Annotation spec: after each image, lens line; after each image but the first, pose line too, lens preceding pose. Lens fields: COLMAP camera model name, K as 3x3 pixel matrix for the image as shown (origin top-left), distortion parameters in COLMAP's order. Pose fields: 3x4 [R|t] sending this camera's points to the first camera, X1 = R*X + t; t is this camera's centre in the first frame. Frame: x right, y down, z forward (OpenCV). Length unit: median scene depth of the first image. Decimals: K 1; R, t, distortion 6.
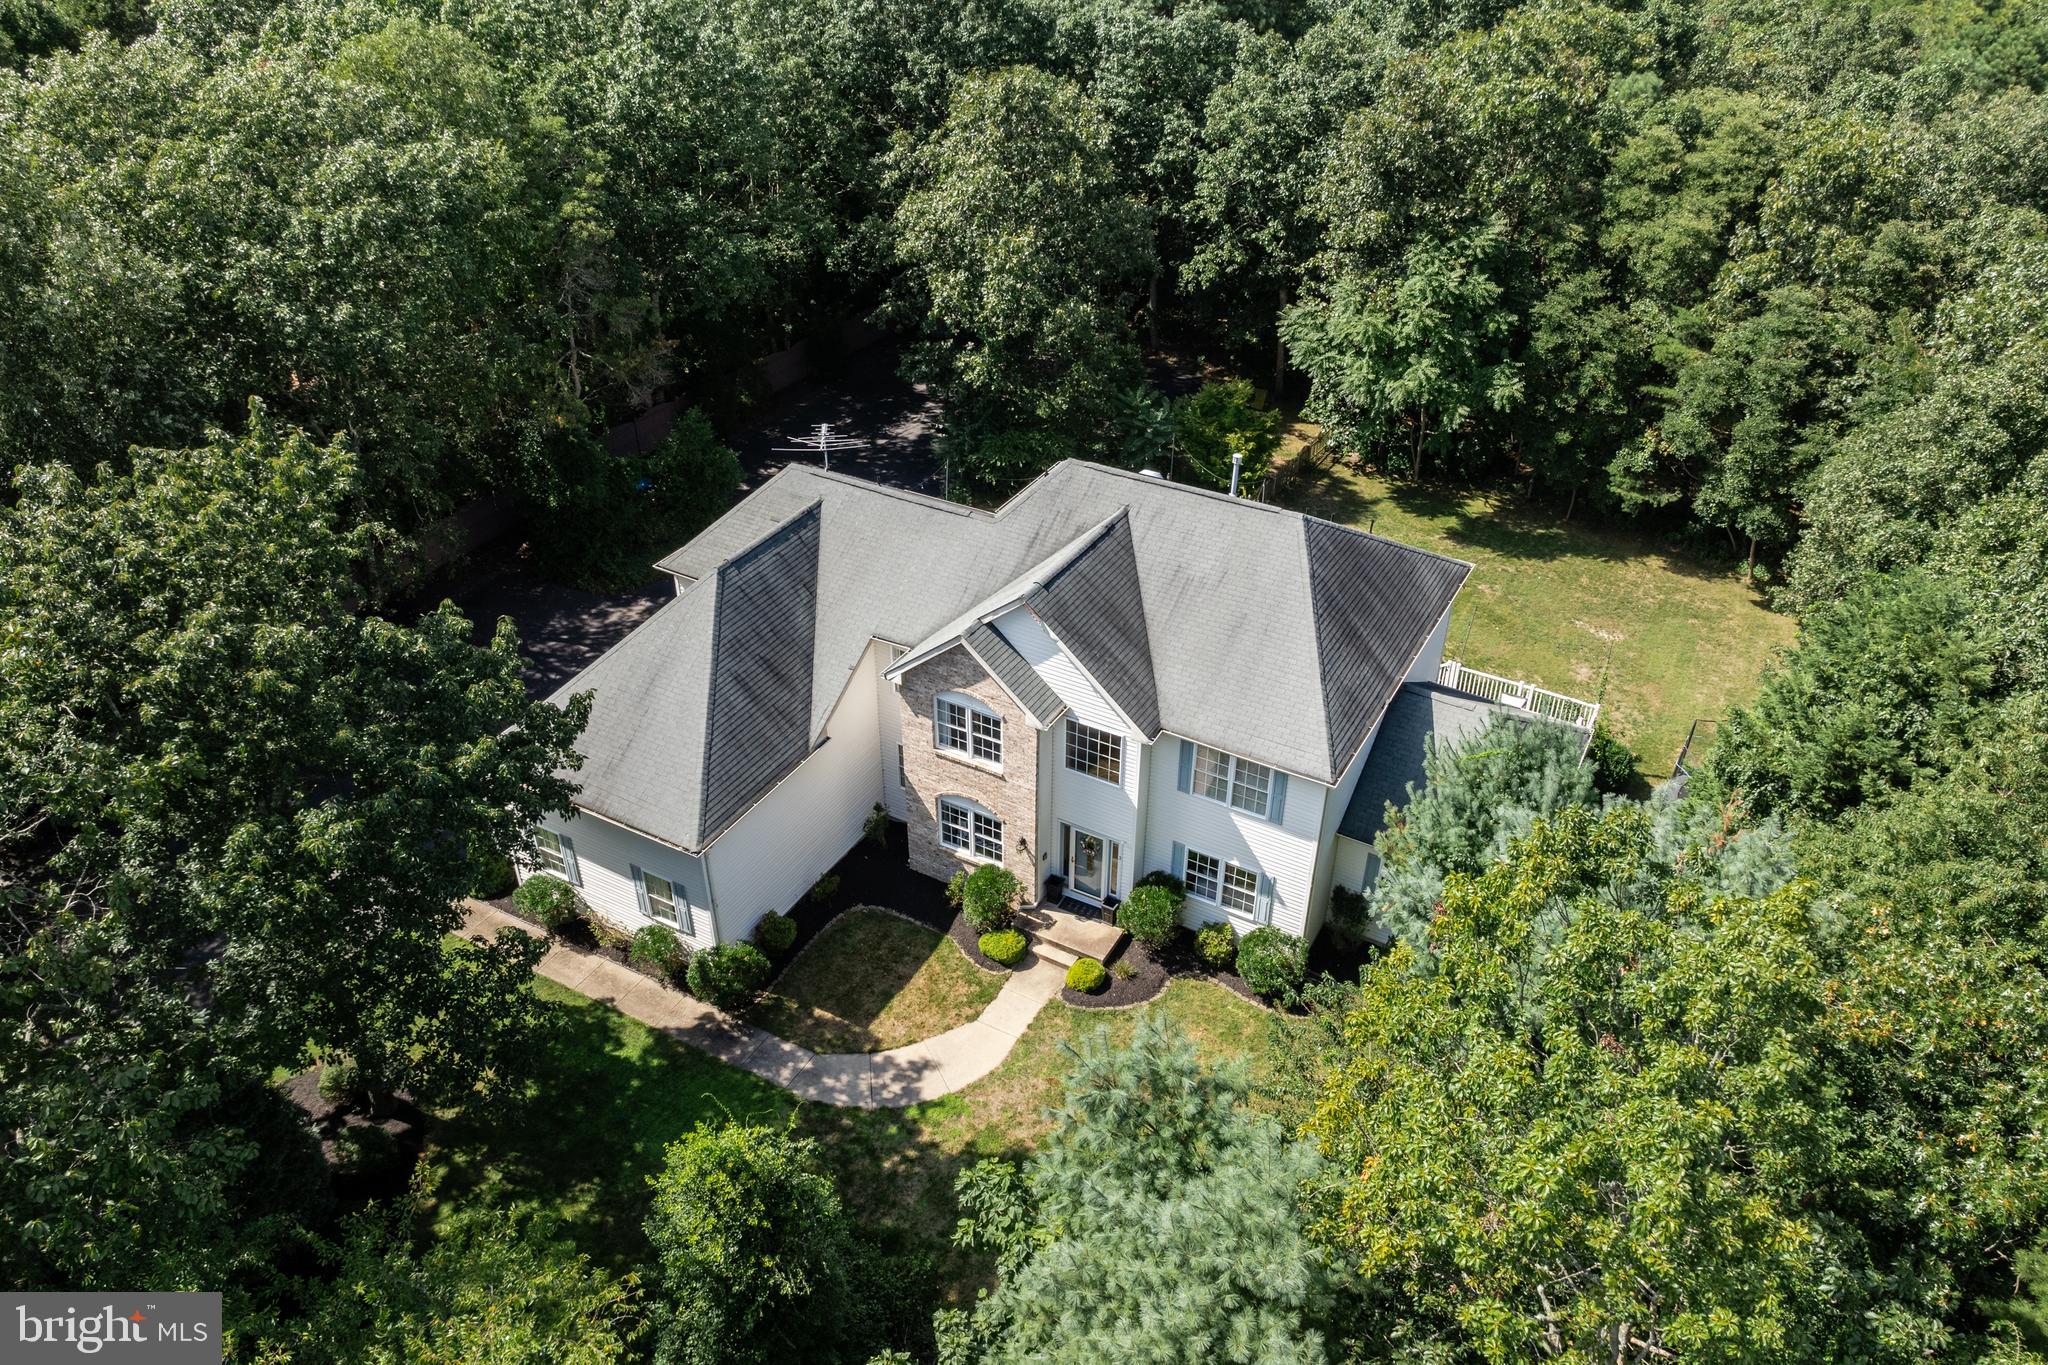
lens RADIAL K [[1439.9, 0, 1019.9], [0, 1439.9, 688.0], [0, 0, 1]] dist [-0.039143, 0.010129]
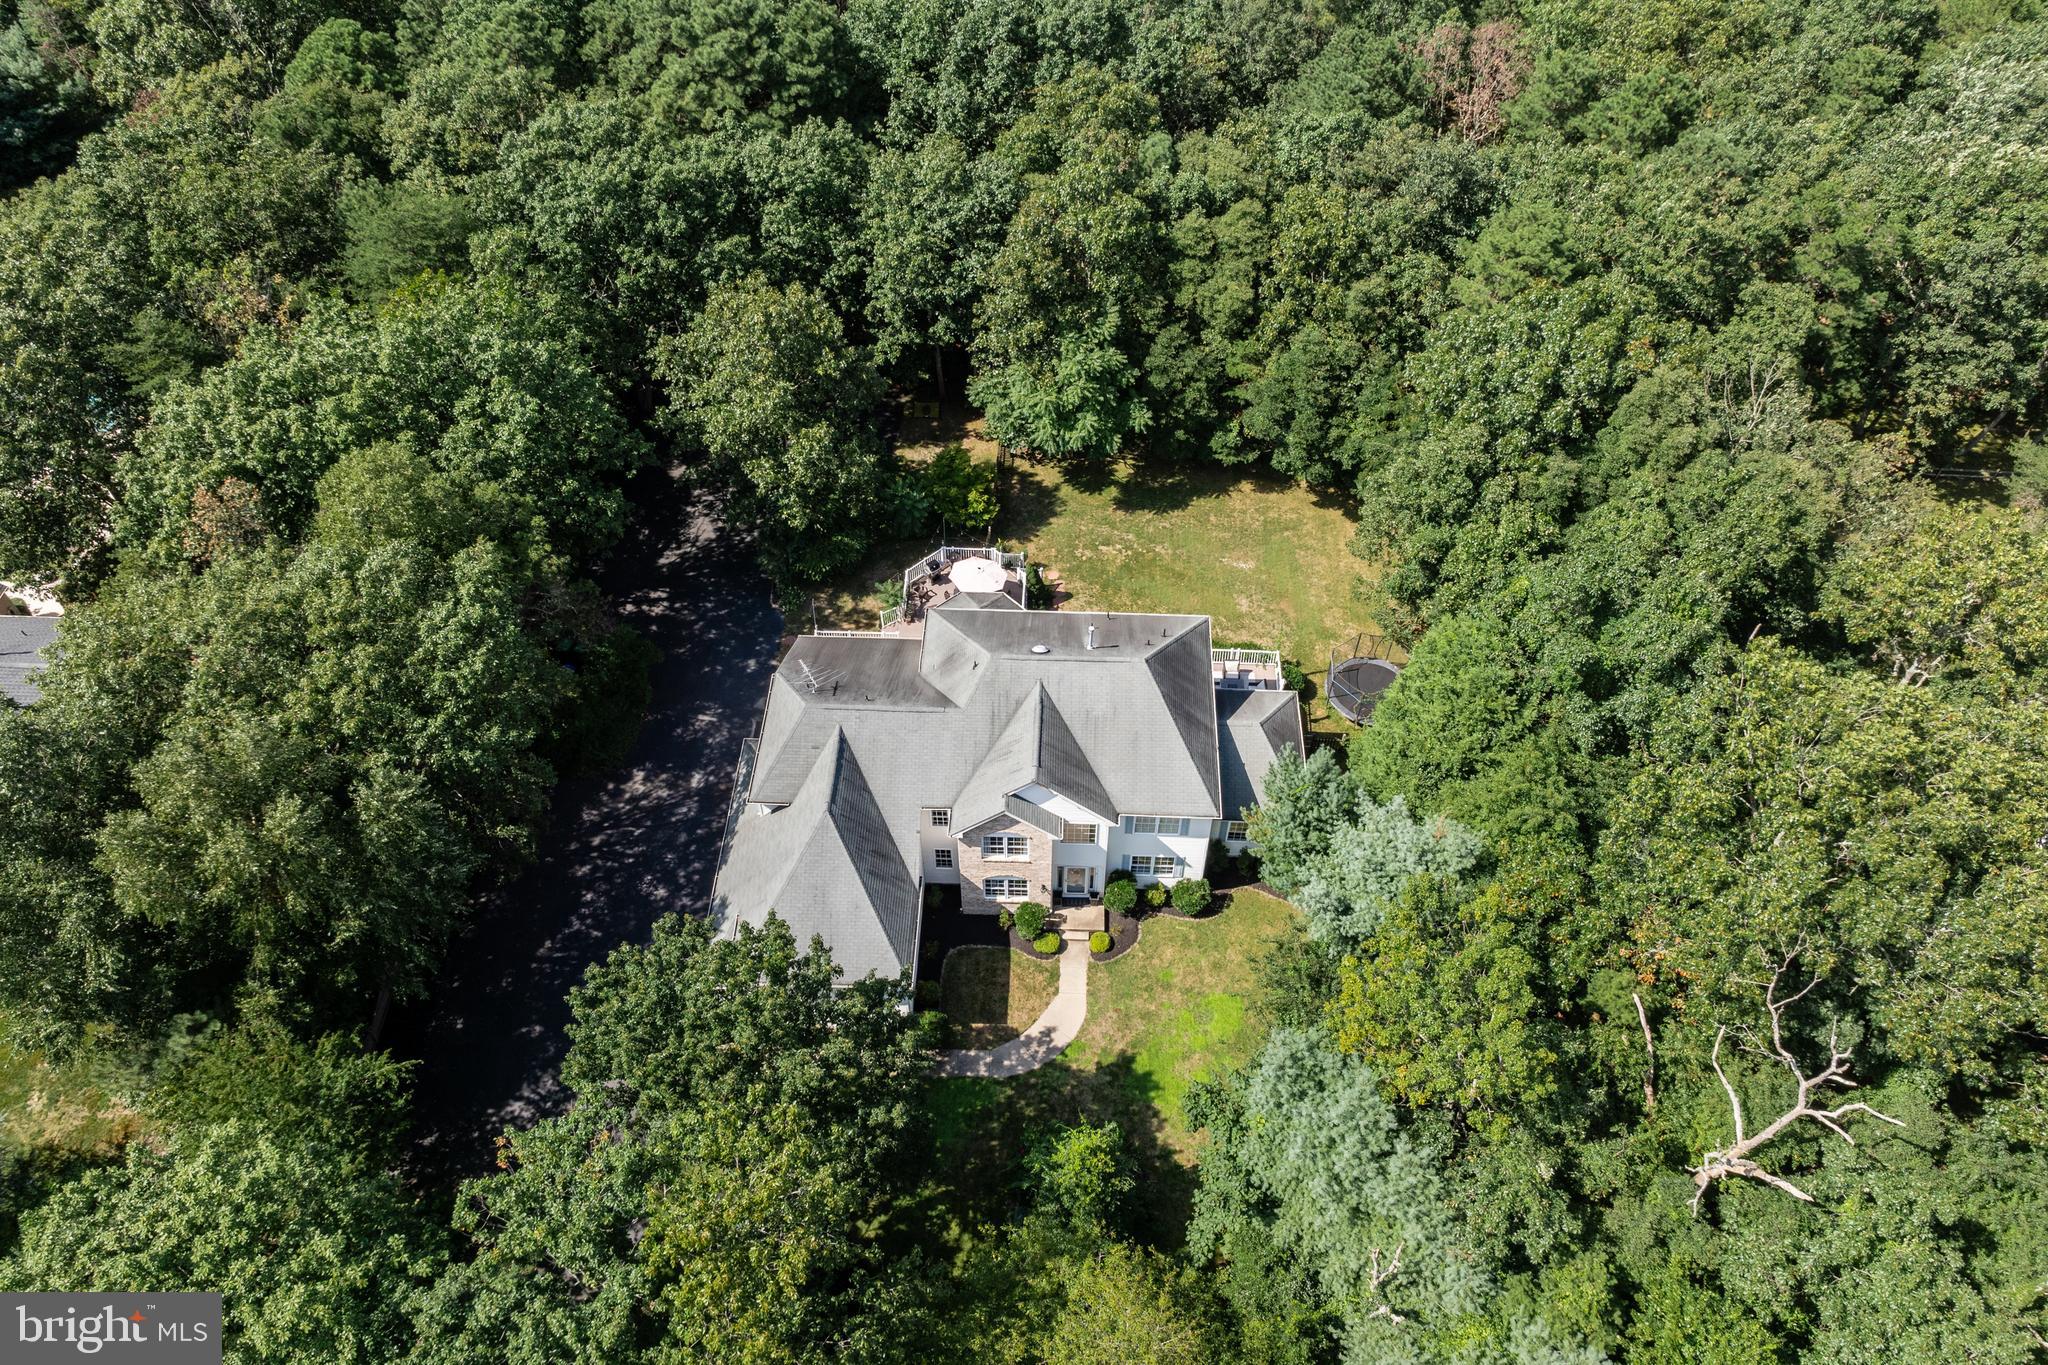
lens RADIAL K [[1439.9, 0, 1021.8], [0, 1439.9, 682.1], [0, 0, 1]] dist [-0.039143, 0.010129]
pose [[0.888105, -0.350781, 0.297022, -0.435255], [0.263638, 0.918093, 0.295975, -0.618061], [-0.376516, -0.184551, 0.907842, -0.489464]]
